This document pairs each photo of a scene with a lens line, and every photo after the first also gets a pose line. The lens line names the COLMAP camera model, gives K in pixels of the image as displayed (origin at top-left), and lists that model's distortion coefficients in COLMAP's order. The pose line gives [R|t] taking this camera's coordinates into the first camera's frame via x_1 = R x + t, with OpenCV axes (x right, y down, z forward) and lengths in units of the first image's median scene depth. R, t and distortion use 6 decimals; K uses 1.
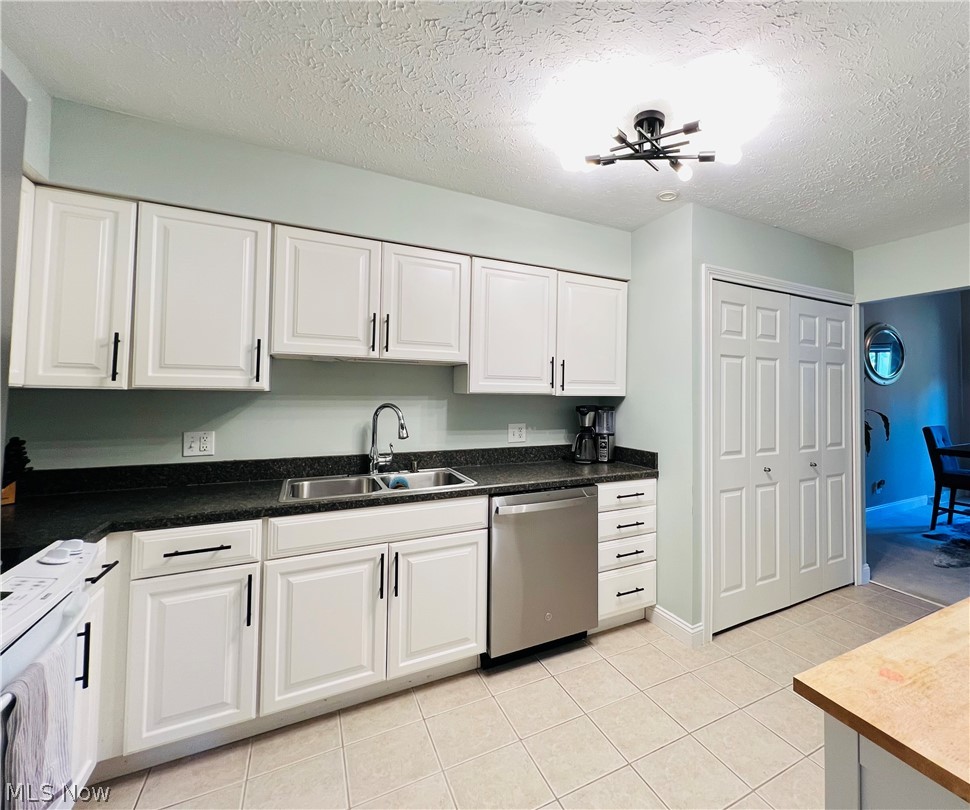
lens RADIAL K [[457.0, 0, 570.1], [0, 457.0, 383.1], [0, 0, 1]] dist [-0.000897, -0.000232]
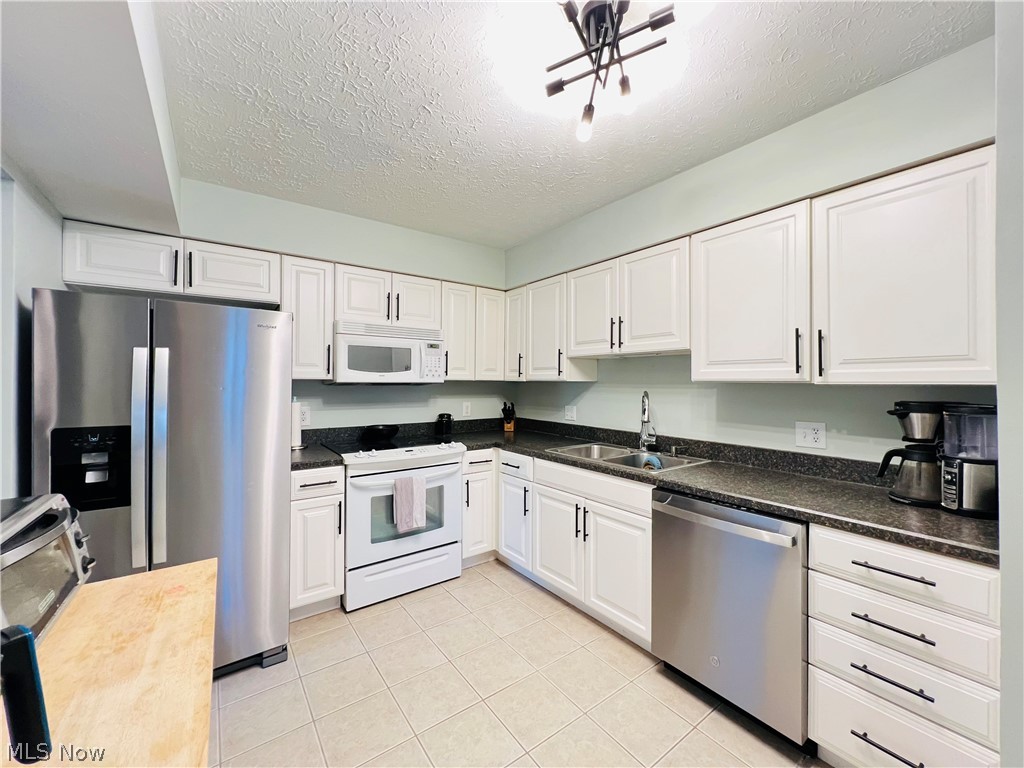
lens RADIAL K [[409.0, 0, 512.5], [0, 409.0, 382.0], [0, 0, 1]] dist [-0.003073, 0.000749]
pose [[0.107764, -0.008803, -0.994138, 0.581675], [0.024201, 0.999688, -0.006229, 0.019440], [0.993882, -0.023388, 0.107944, 0.543017]]
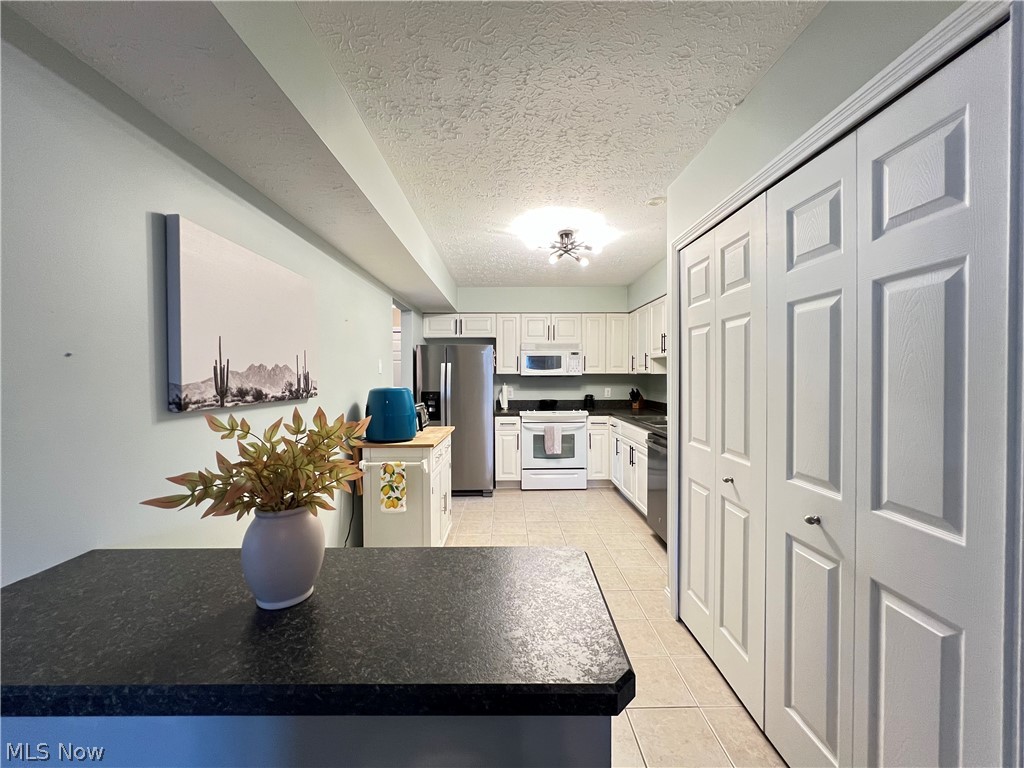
lens RADIAL K [[409.0, 0, 513.3], [0, 409.0, 381.0], [0, 0, 1]] dist [-0.003073, 0.000749]
pose [[-0.488467, 0.005116, -0.872567, 1.278635], [0.022737, 0.999718, -0.006867, 0.043451], [0.872286, -0.023194, -0.488446, 1.162787]]
